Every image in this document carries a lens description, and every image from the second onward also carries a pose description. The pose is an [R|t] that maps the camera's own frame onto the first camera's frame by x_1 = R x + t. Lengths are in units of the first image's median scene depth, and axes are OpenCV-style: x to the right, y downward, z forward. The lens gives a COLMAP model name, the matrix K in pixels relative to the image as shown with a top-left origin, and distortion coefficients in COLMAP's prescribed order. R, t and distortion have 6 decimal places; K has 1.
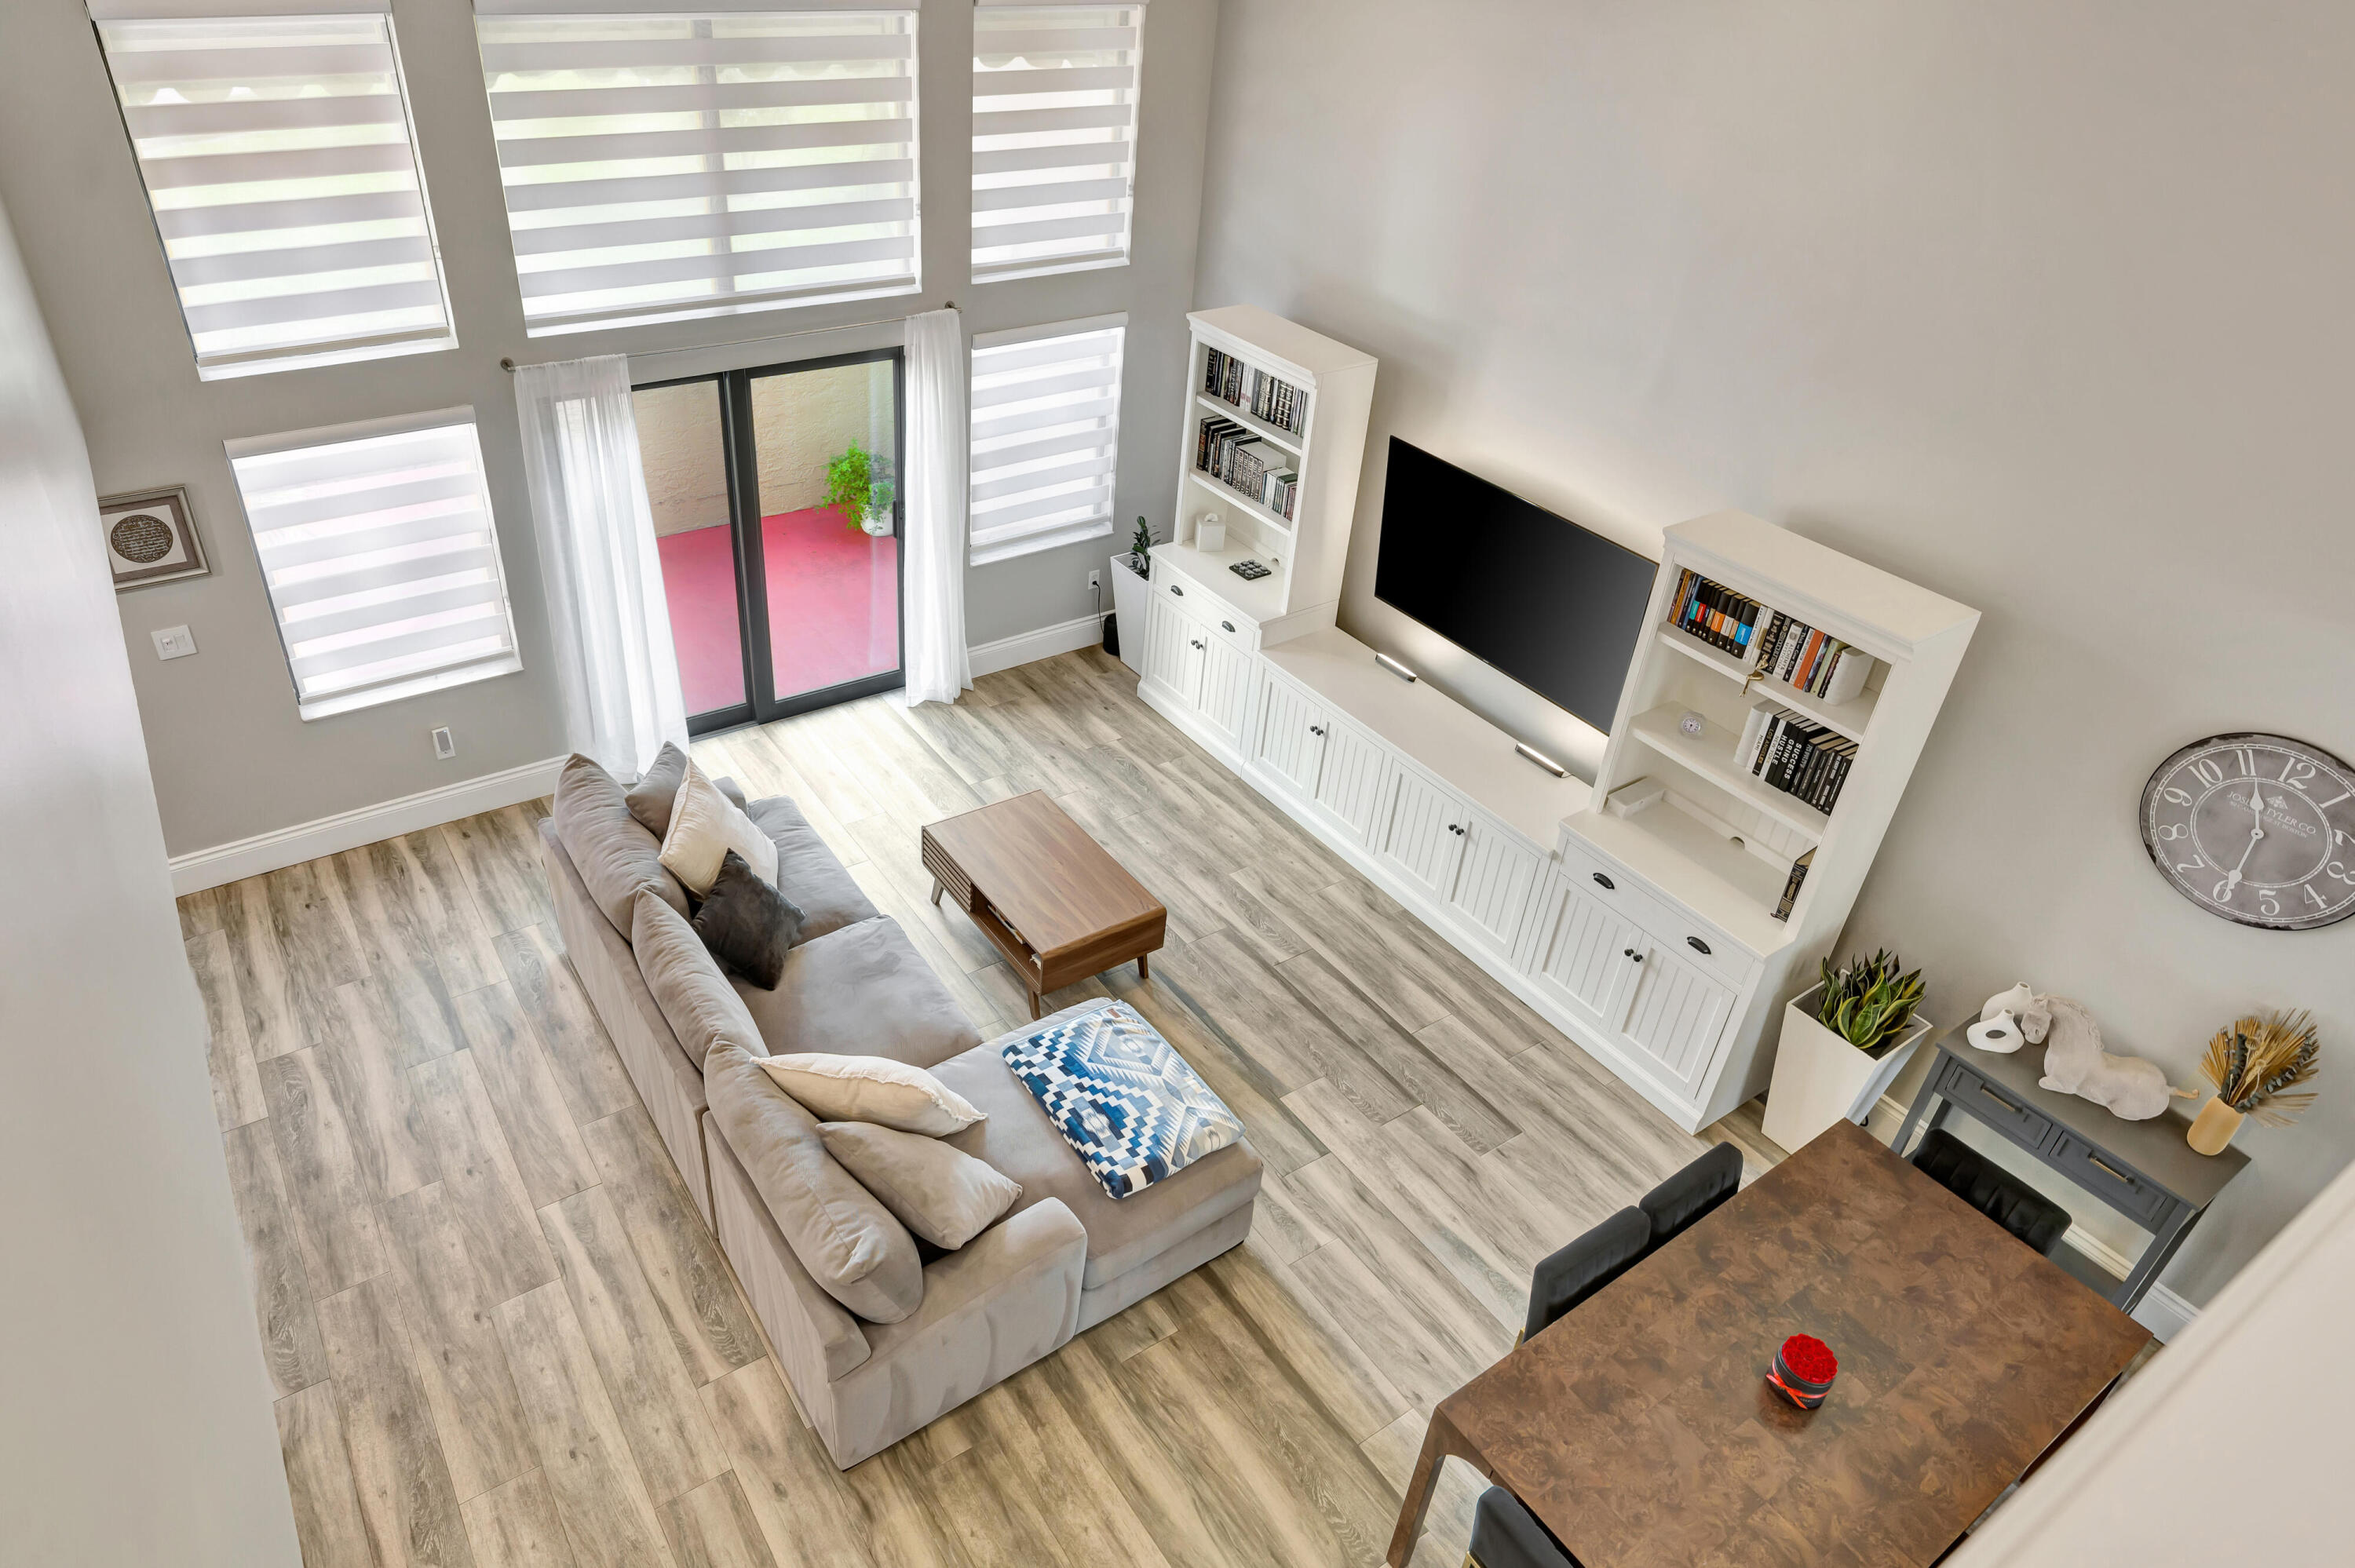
lens RADIAL K [[1407.6, 0, 1072.6], [0, 1407.6, 756.1], [0, 0, 1]] dist [0.002027, -0.001965]
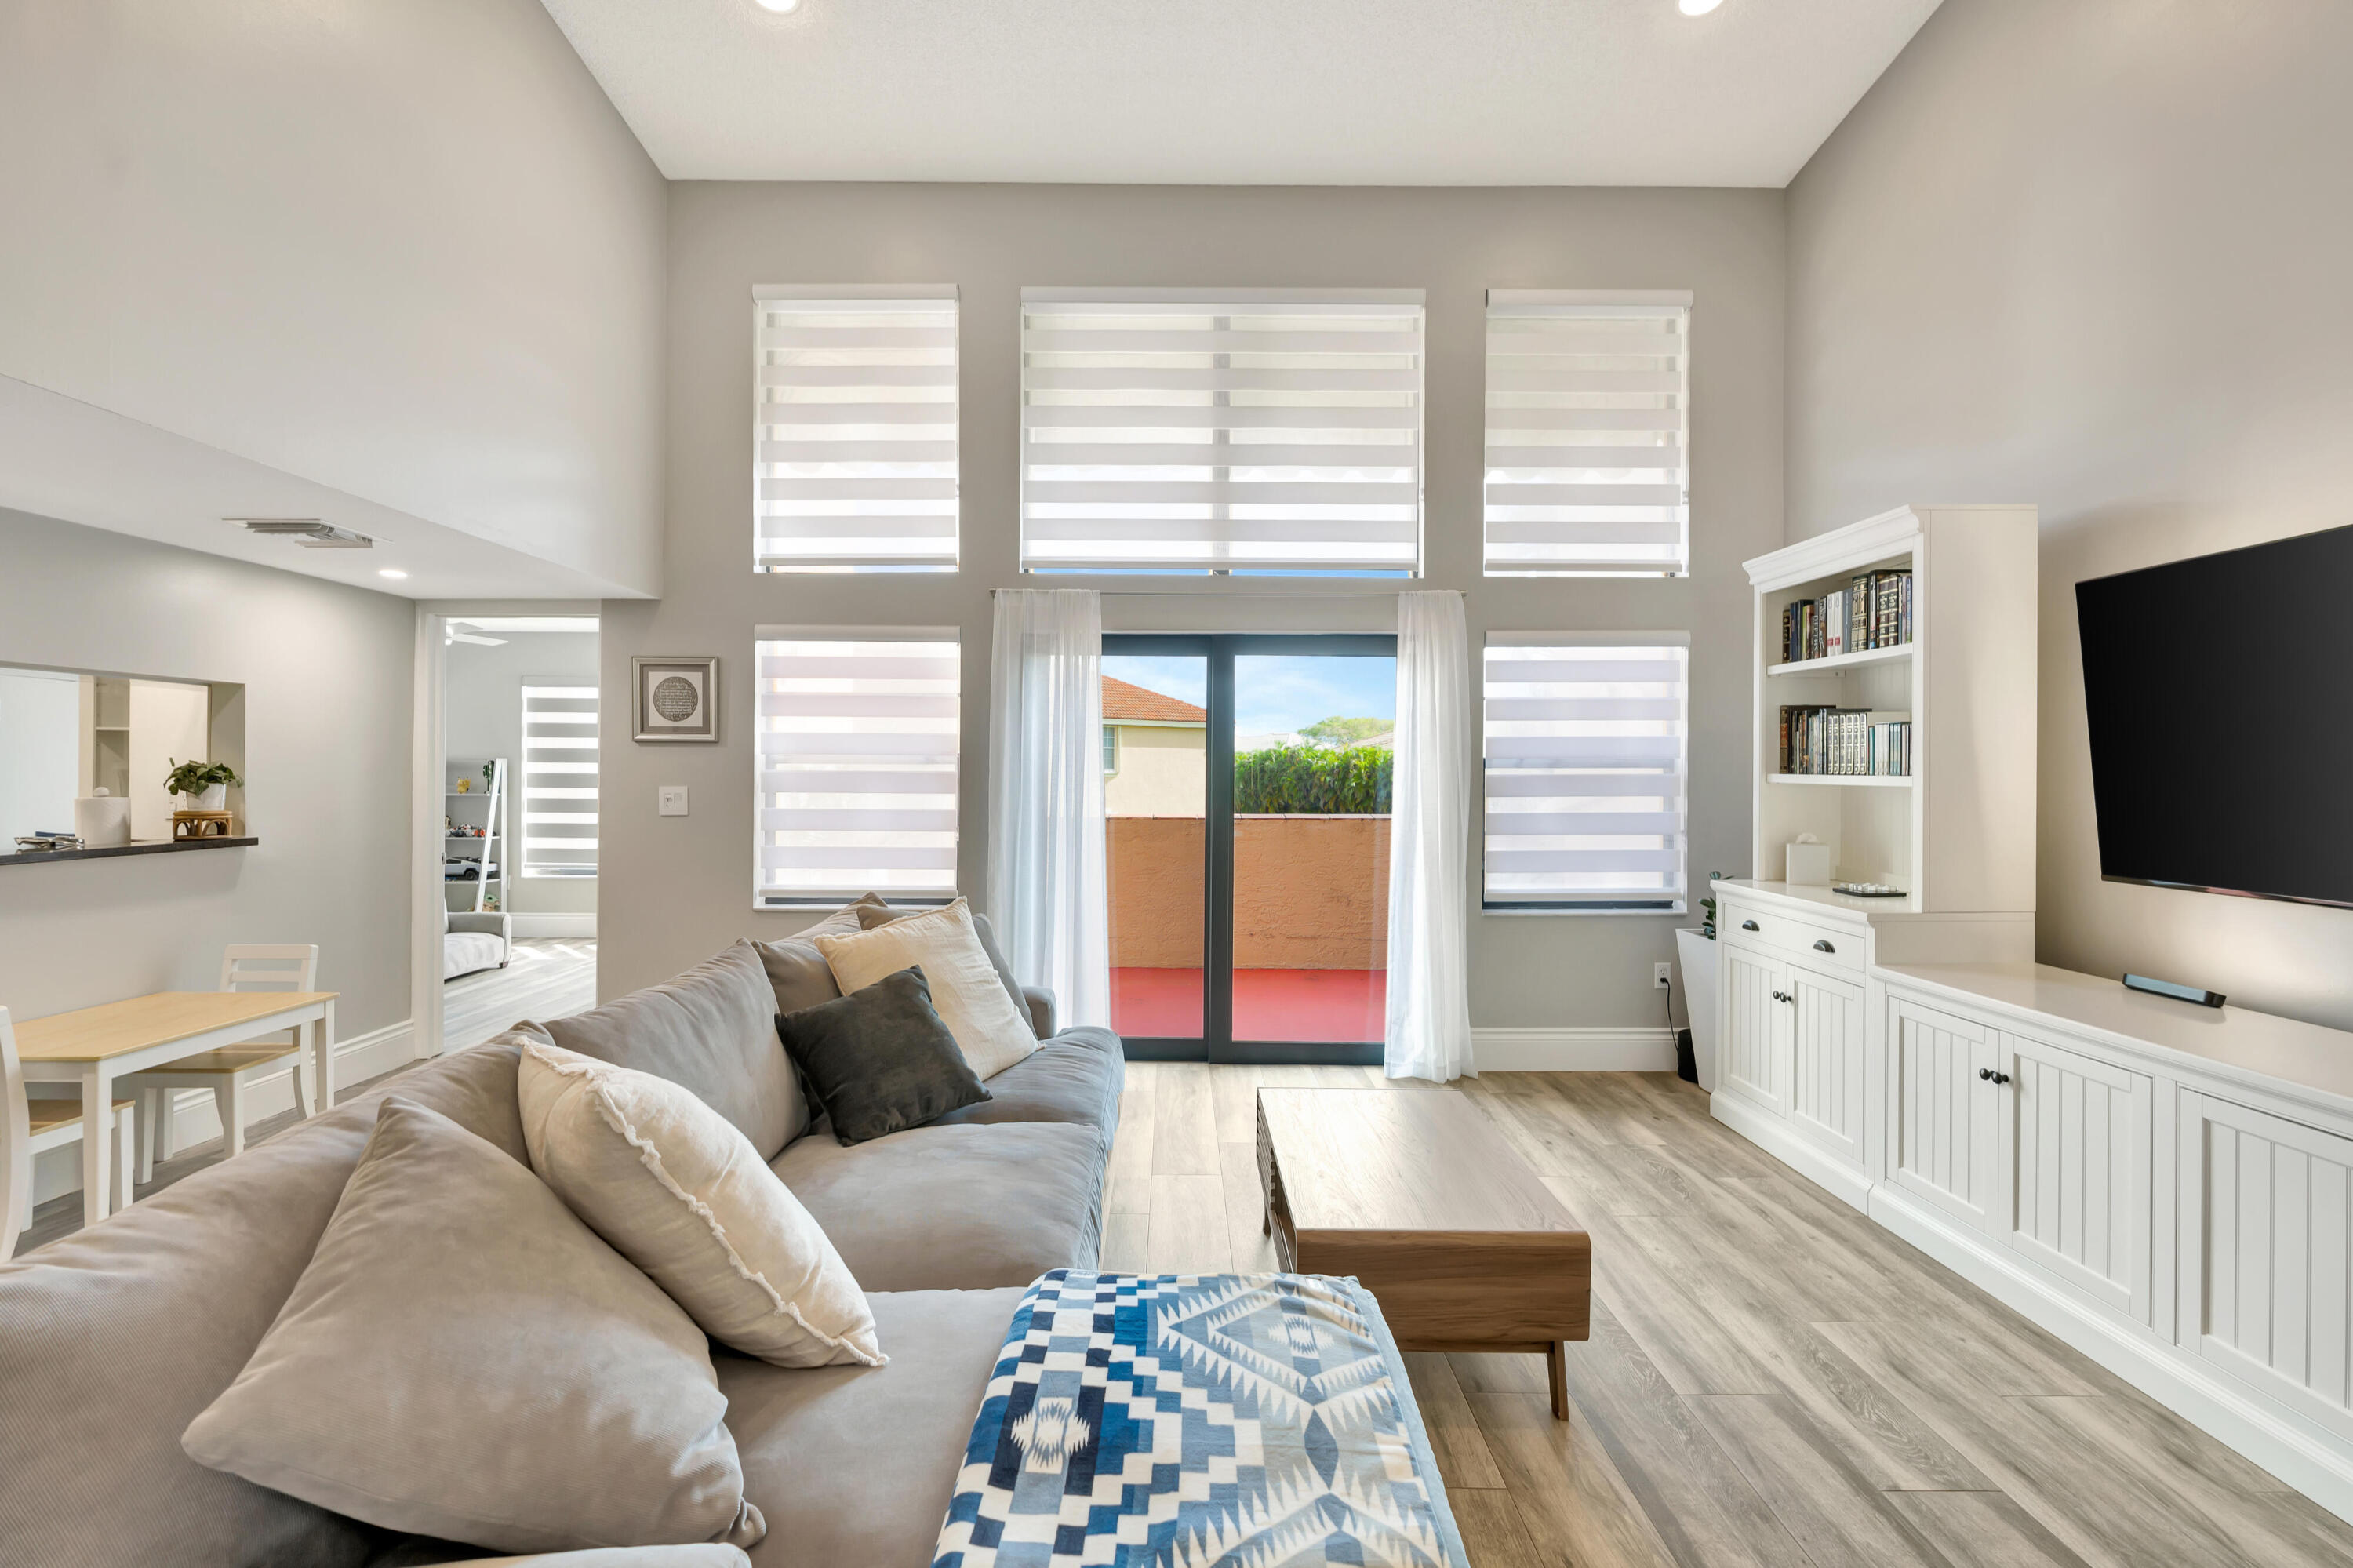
lens RADIAL K [[1046.3, 0, 1181.3], [0, 1046.3, 779.7], [0, 0, 1]] dist [-0.003556, 0.000350]
pose [[0.843305, -0.031762, -0.536495, 0.153779], [-0.273541, 0.833911, -0.479342, 0.197580], [0.462614, 0.550985, 0.694553, 0.612199]]
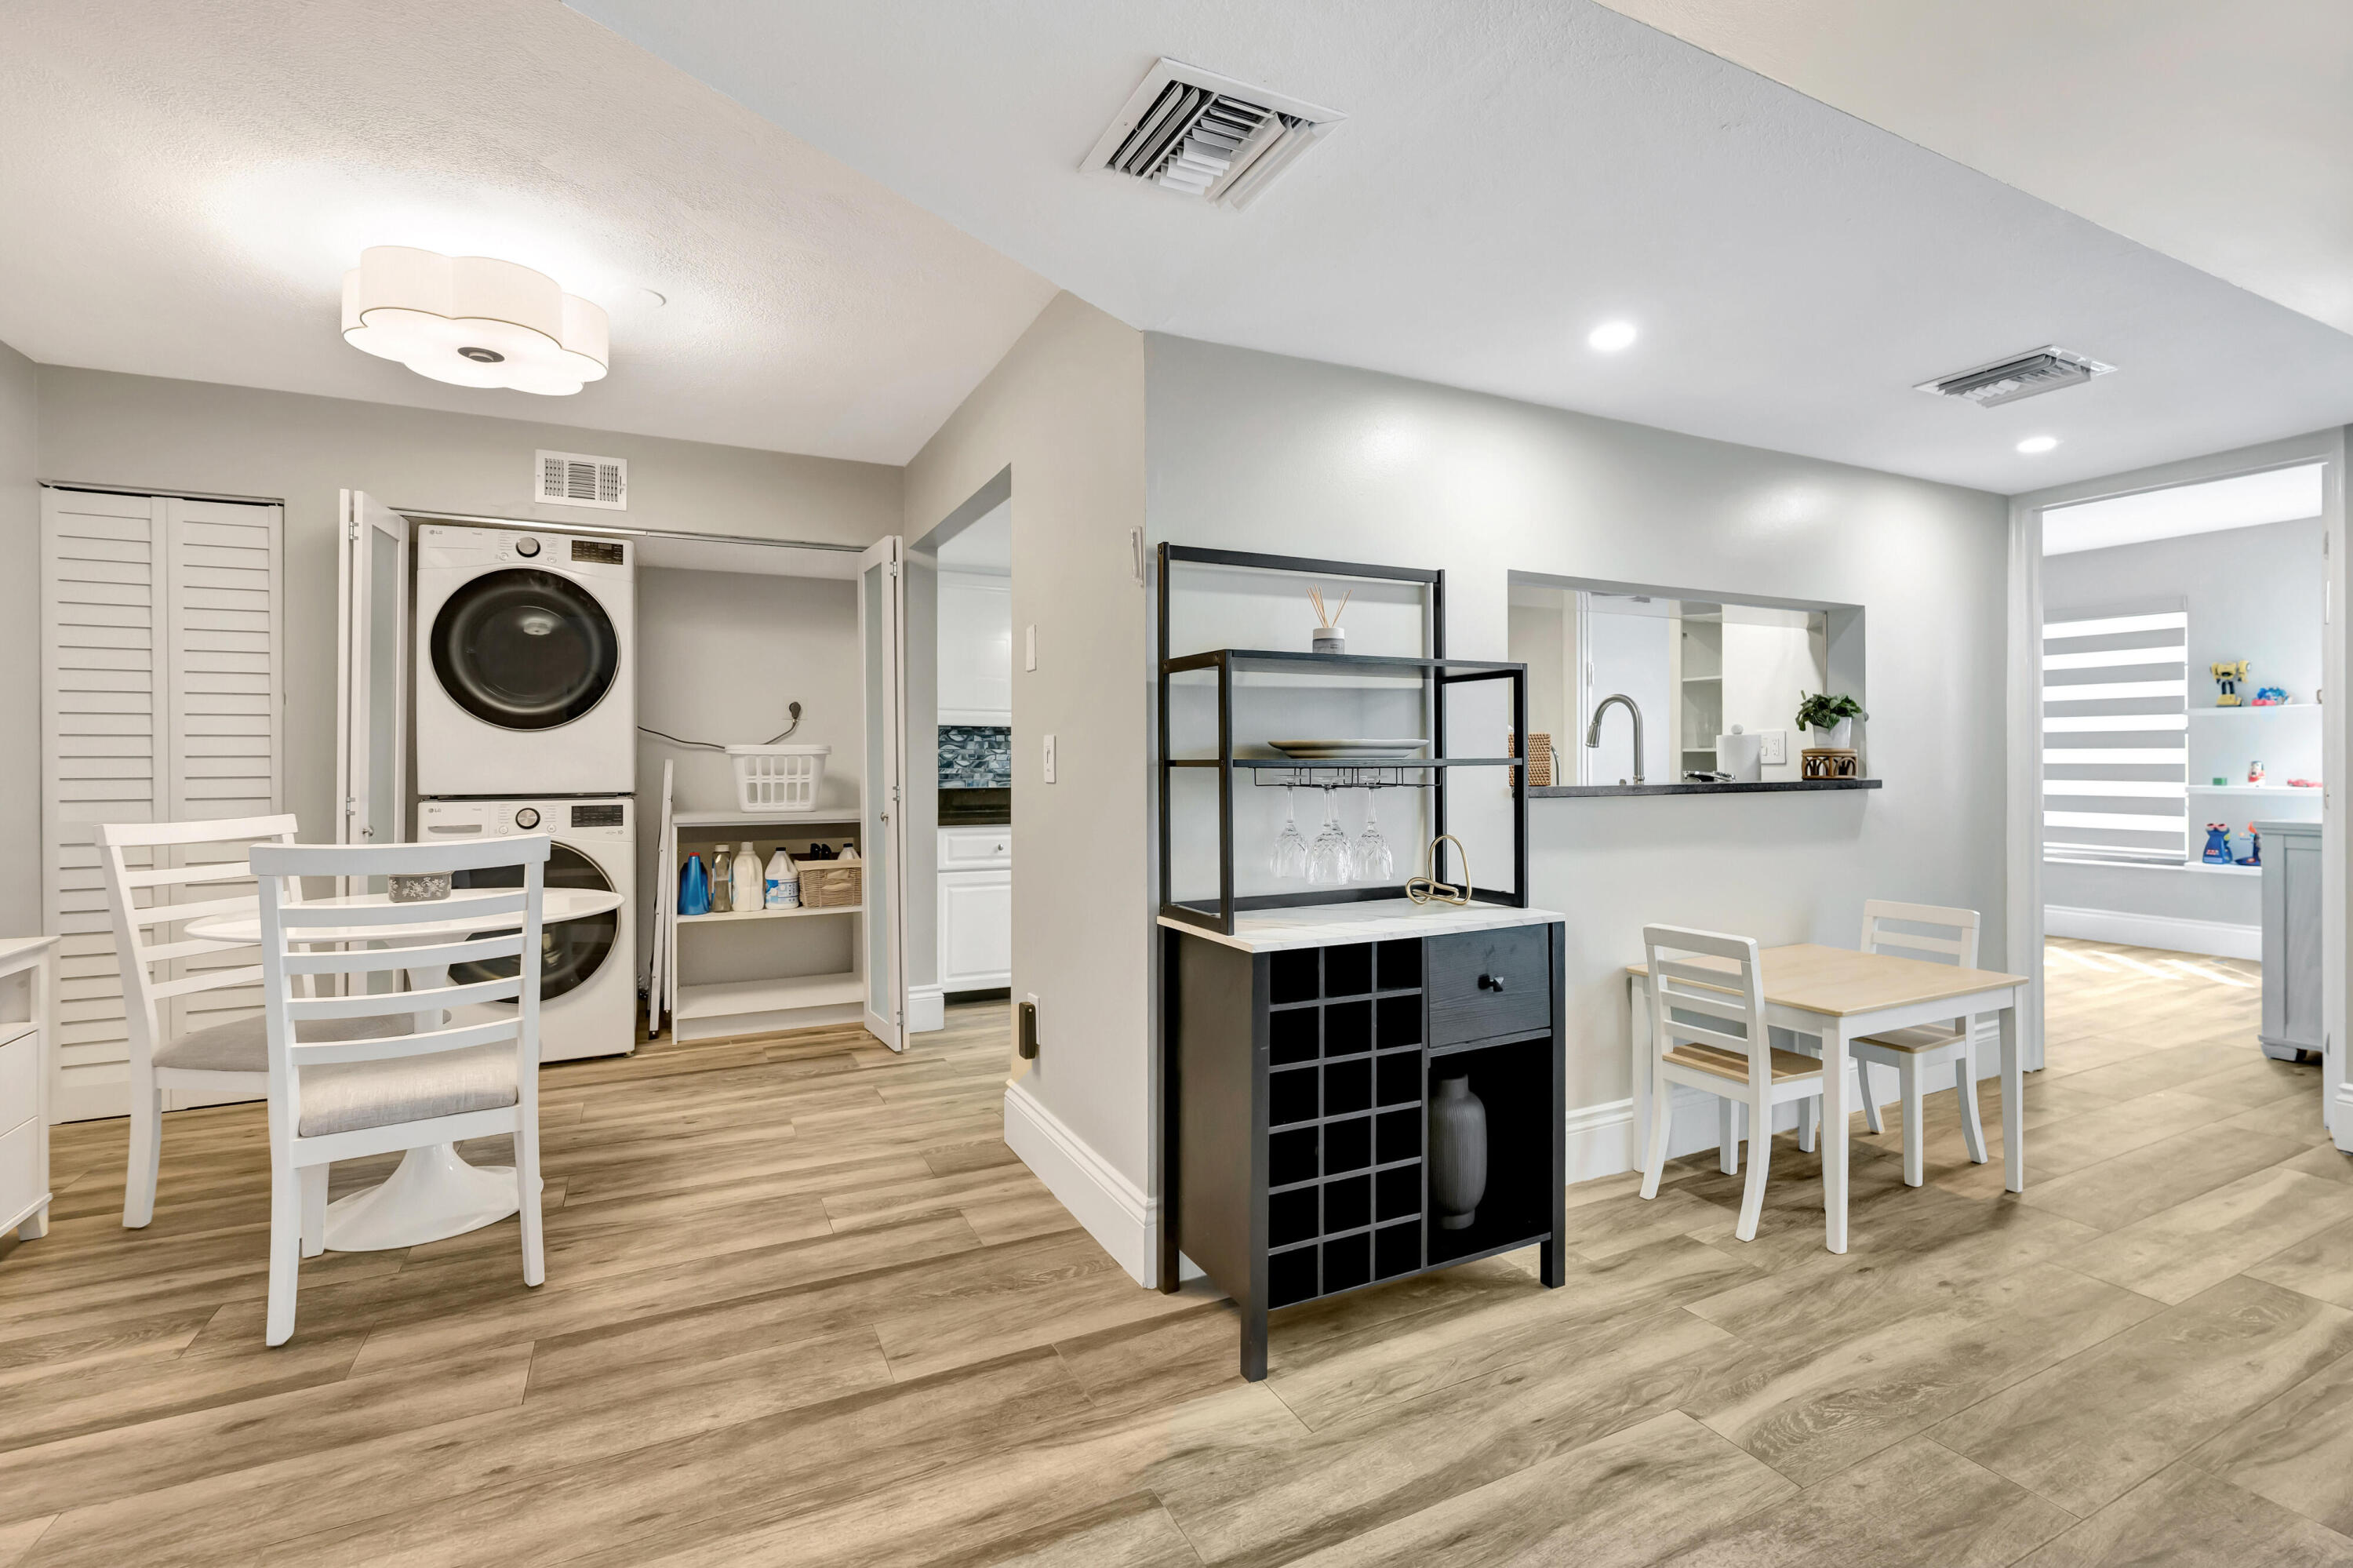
lens RADIAL K [[1065.3, 0, 1176.9], [0, 1065.3, 754.7], [0, 0, 1]] dist [-0.004066, 0.000560]
pose [[-0.116015, -0.043008, -0.992316, -0.084951], [-0.549254, 0.835186, 0.028017, 0.261324], [0.827563, 0.548283, -0.120516, 0.558680]]
